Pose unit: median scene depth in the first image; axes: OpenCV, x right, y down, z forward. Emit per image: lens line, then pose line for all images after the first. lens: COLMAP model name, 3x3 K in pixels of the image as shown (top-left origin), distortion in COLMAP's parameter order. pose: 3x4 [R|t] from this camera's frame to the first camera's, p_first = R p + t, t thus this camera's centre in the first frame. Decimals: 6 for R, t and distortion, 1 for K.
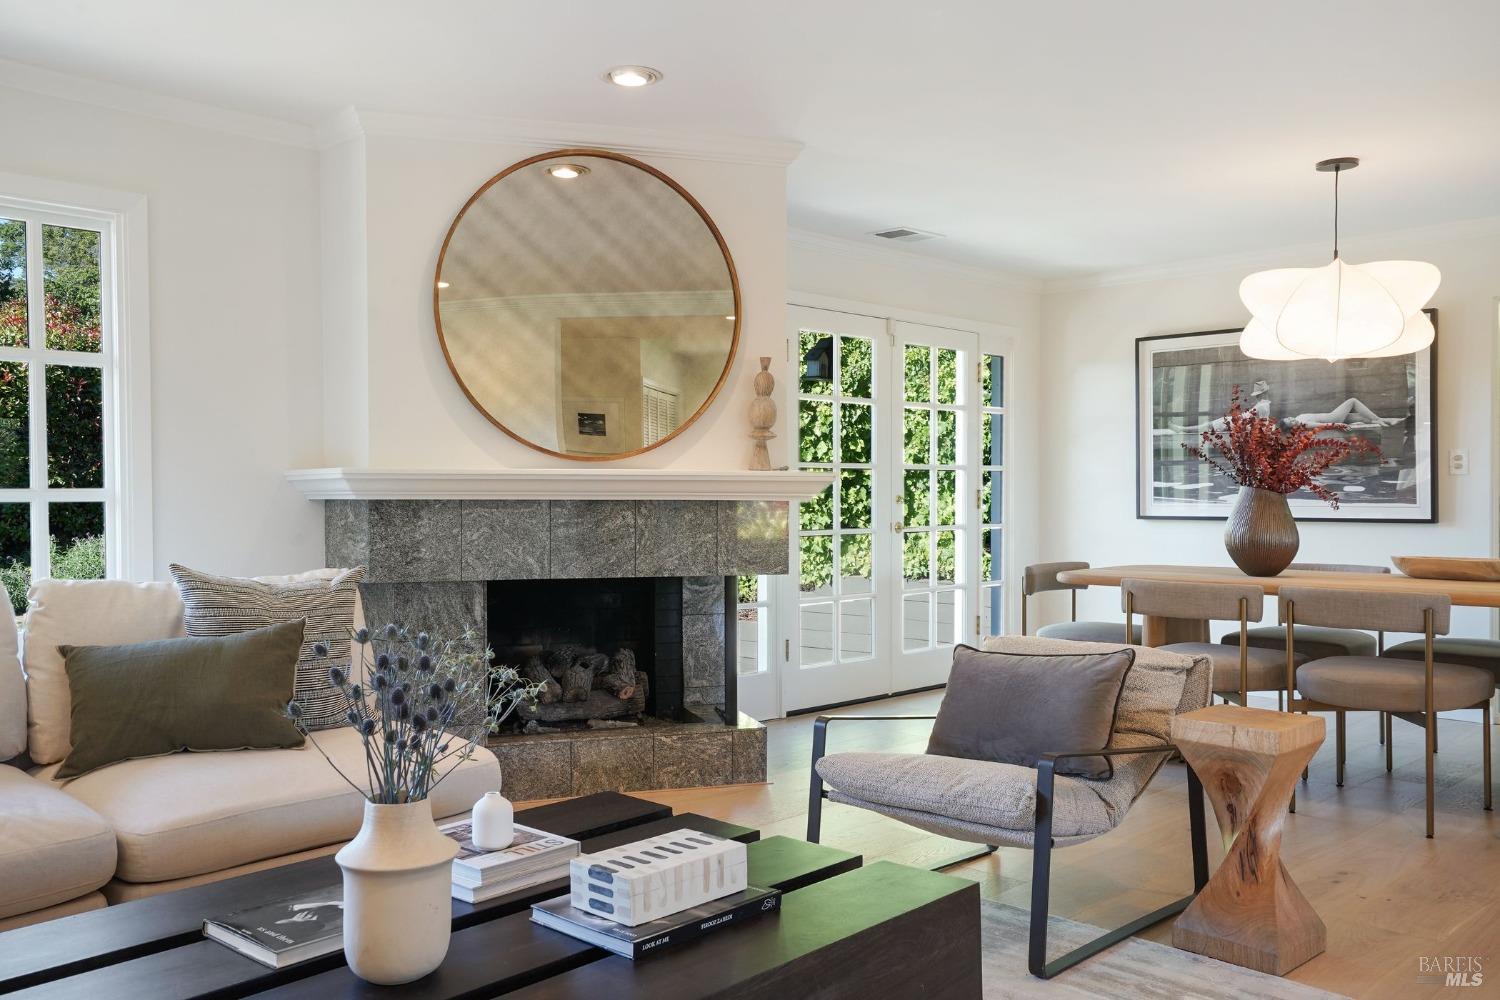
lens RADIAL K [[1260.8, 0, 742.6], [0, 1260.8, 491.0], [0, 0, 1]] dist [0.050906, 0.020269]
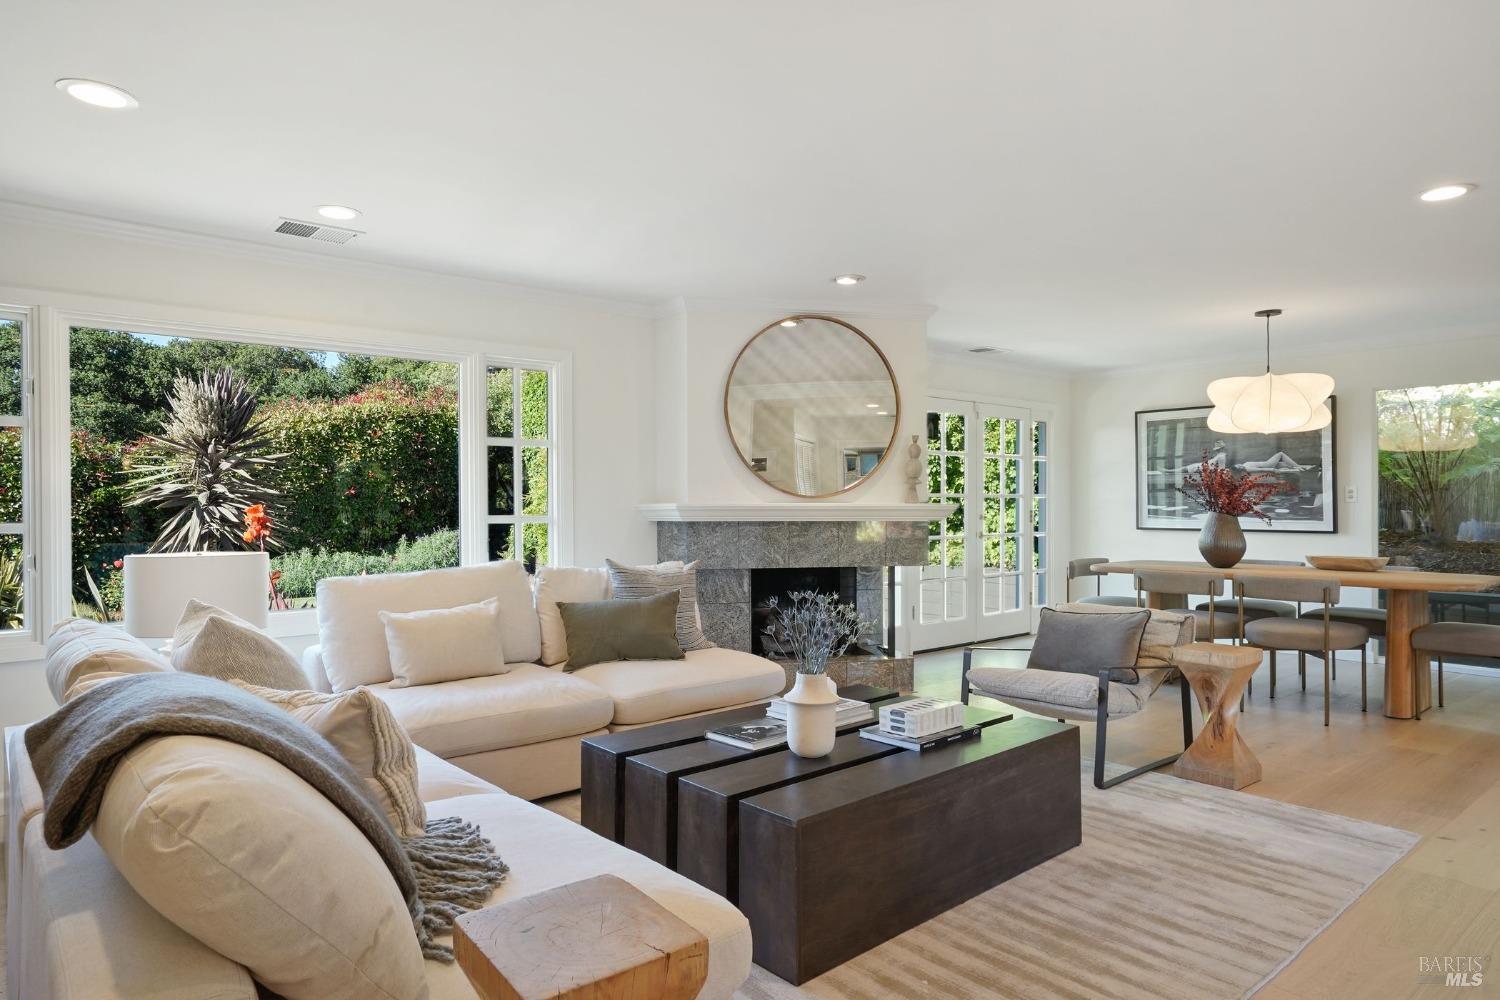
lens RADIAL K [[897.2, 0, 759.0], [0, 897.2, 500.1], [0, 0, 1]] dist [0.005166, 0.012225]
pose [[0.996647, -0.000803, -0.081819, -0.095932], [0.000545, 0.999995, -0.003176, -0.017876], [0.081821, 0.003121, 0.996642, -0.209813]]
